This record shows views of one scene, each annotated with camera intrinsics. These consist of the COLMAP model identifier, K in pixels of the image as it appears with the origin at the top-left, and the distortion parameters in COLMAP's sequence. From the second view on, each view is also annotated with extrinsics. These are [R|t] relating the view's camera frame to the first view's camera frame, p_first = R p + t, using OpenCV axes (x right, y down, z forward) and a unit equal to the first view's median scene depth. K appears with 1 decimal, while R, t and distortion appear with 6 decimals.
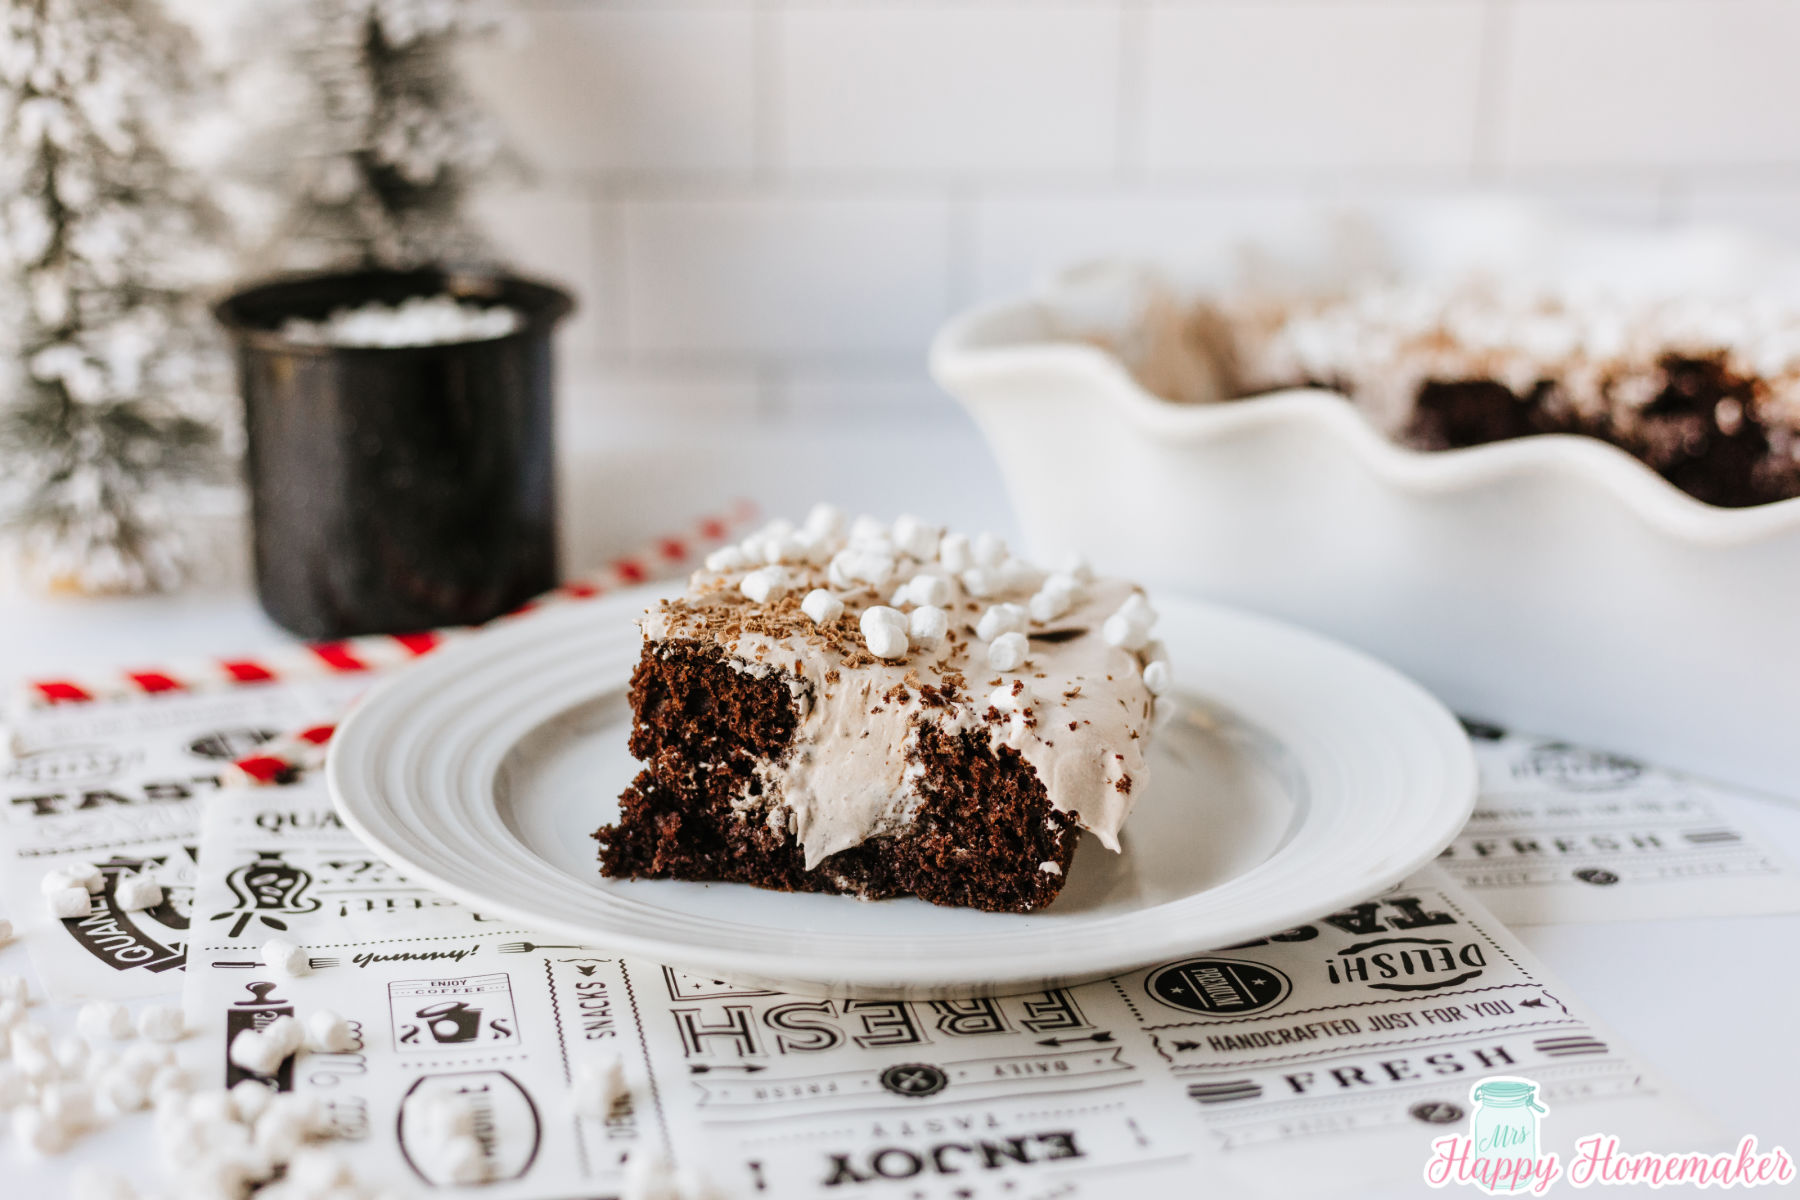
lens RADIAL K [[2799.5, 0, 899.9], [0, 2799.5, 600.7], [0, 0, 1]] dist [-0.004836, 0.000000]
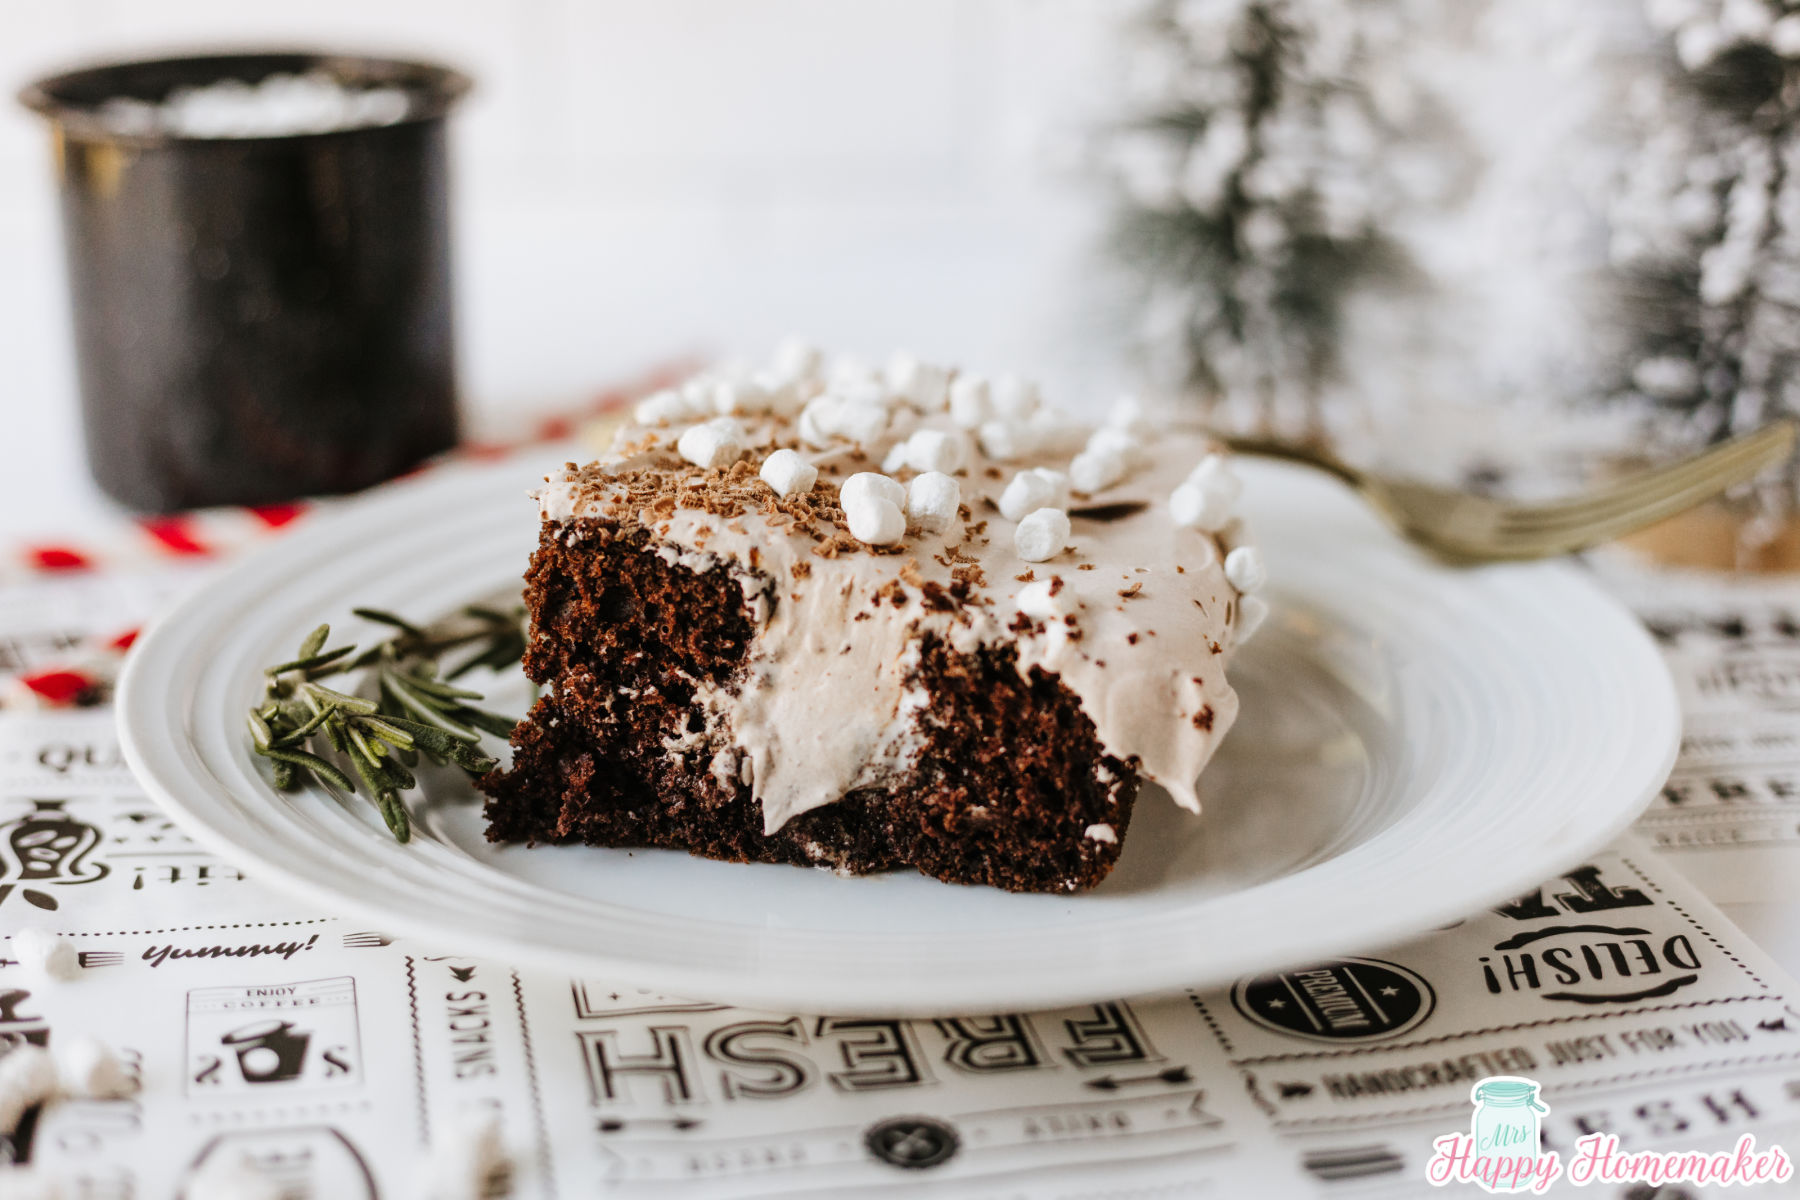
lens RADIAL K [[2891.6, 0, 901.1], [0, 2891.6, 594.3], [0, 0, 1]] dist [0.195114, 0.000000]
pose [[0.999999, 0.000902, -0.000736, 0.002342], [-0.000866, 0.998844, 0.048052, -0.002611], [0.000778, -0.048051, 0.998845, 0.247807]]
